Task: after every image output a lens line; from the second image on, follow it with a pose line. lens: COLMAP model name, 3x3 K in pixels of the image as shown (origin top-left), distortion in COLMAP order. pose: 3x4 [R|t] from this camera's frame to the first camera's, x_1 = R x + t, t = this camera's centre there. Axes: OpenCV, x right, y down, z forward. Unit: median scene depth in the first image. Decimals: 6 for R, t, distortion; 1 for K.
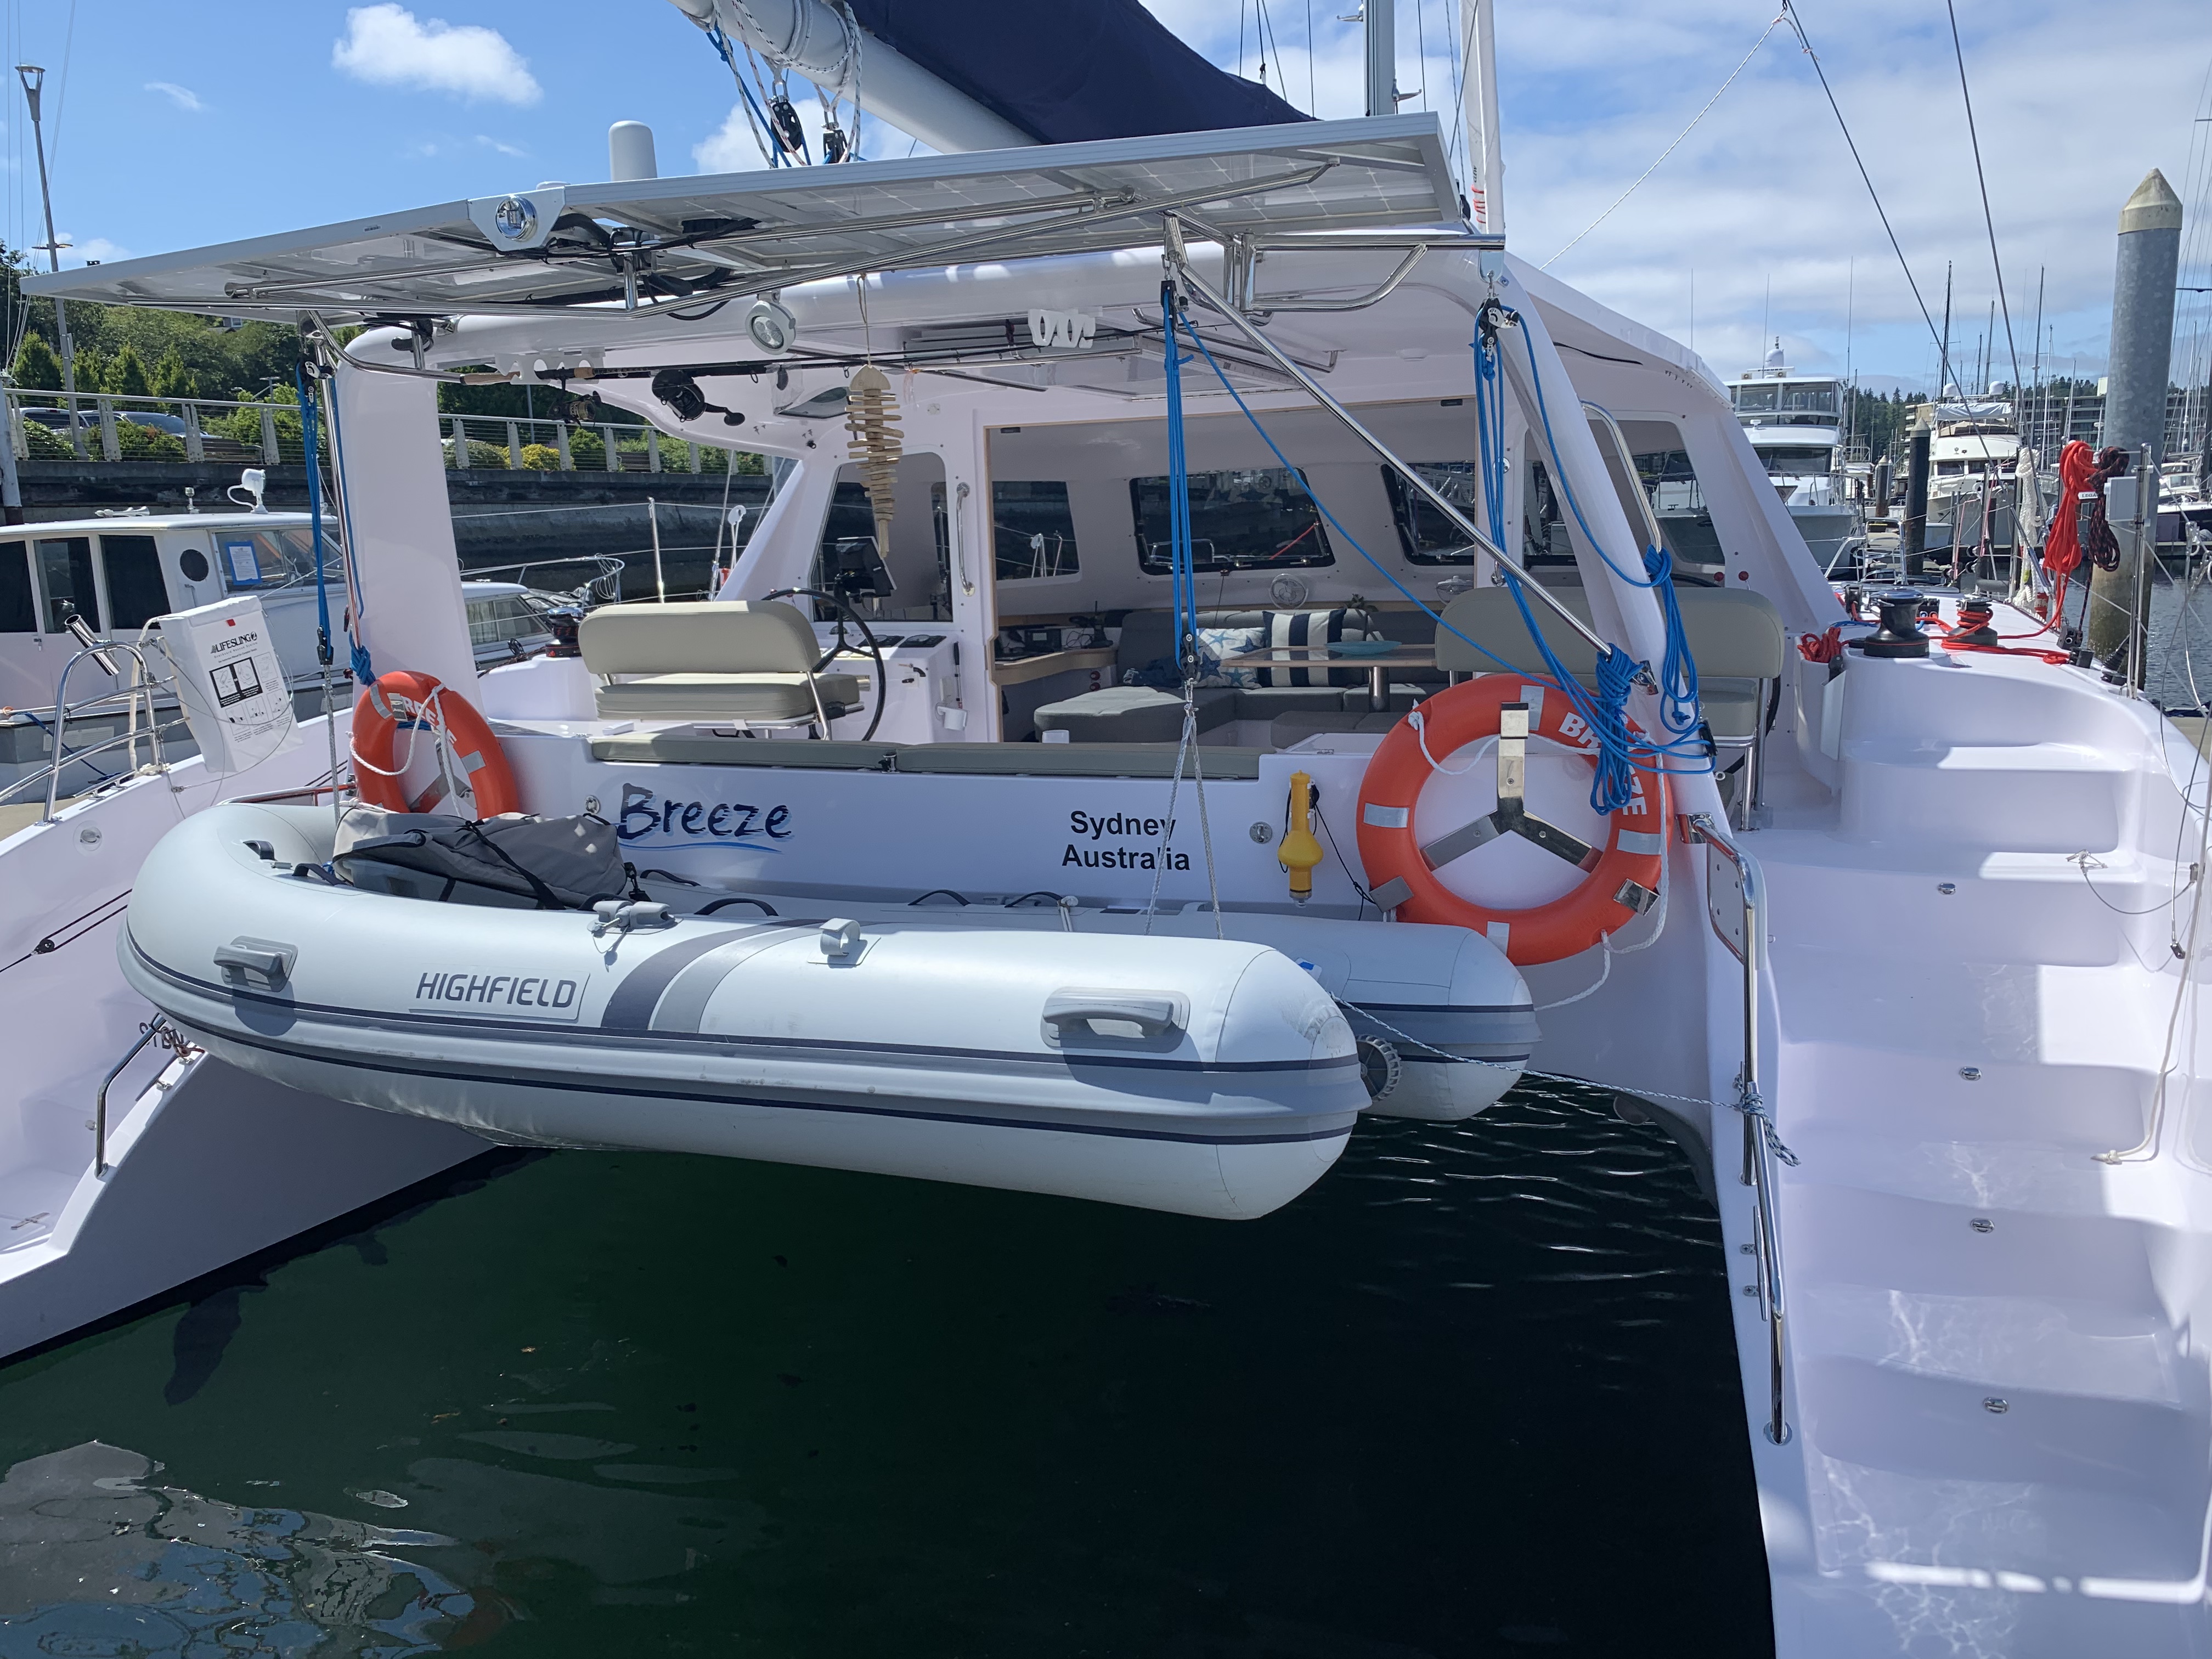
lens RADIAL K [[1728.7, 0, 1106.0], [0, 1728.7, 829.5], [0, 0, 1]] dist [0.102754, -0.231962]
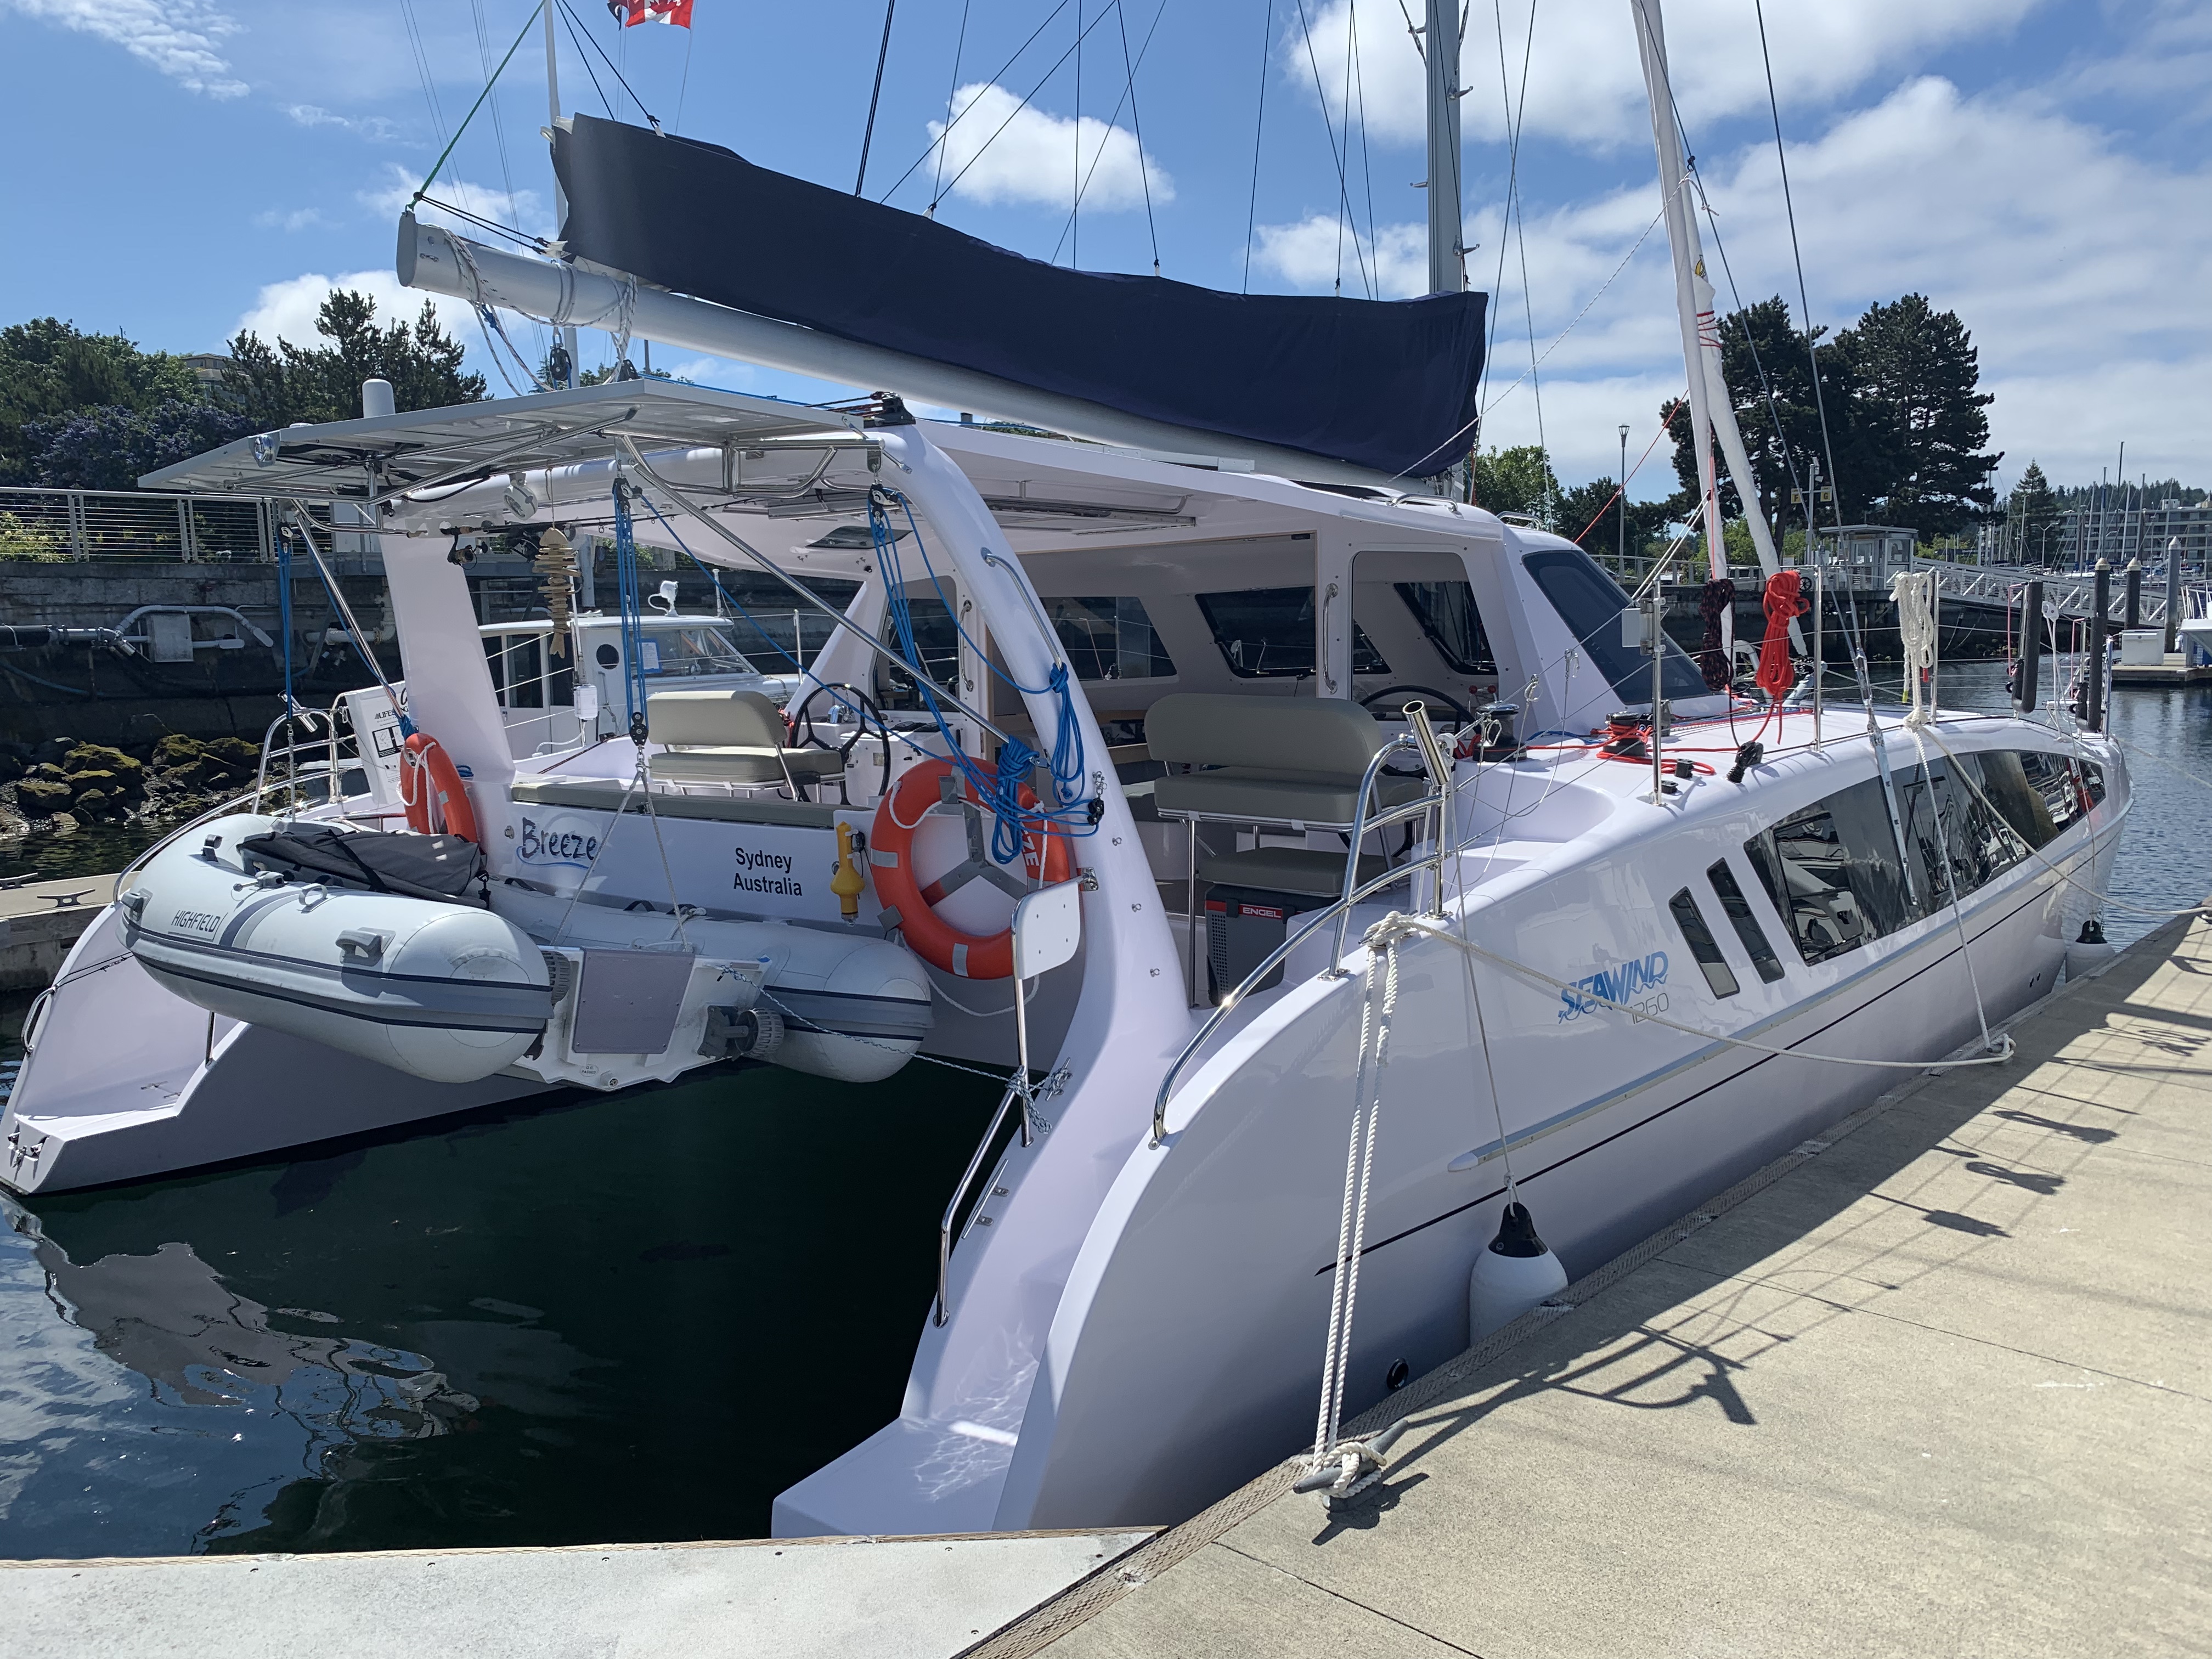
lens RADIAL K [[1728.7, 0, 1106.0], [0, 1728.7, 829.5], [0, 0, 1]] dist [0.102754, -0.231962]
pose [[0.945362, 0.048161, -0.322445, 0.515040], [-0.066279, 0.996766, -0.045442, 0.013061], [0.319214, 0.064330, 0.945497, -0.141355]]
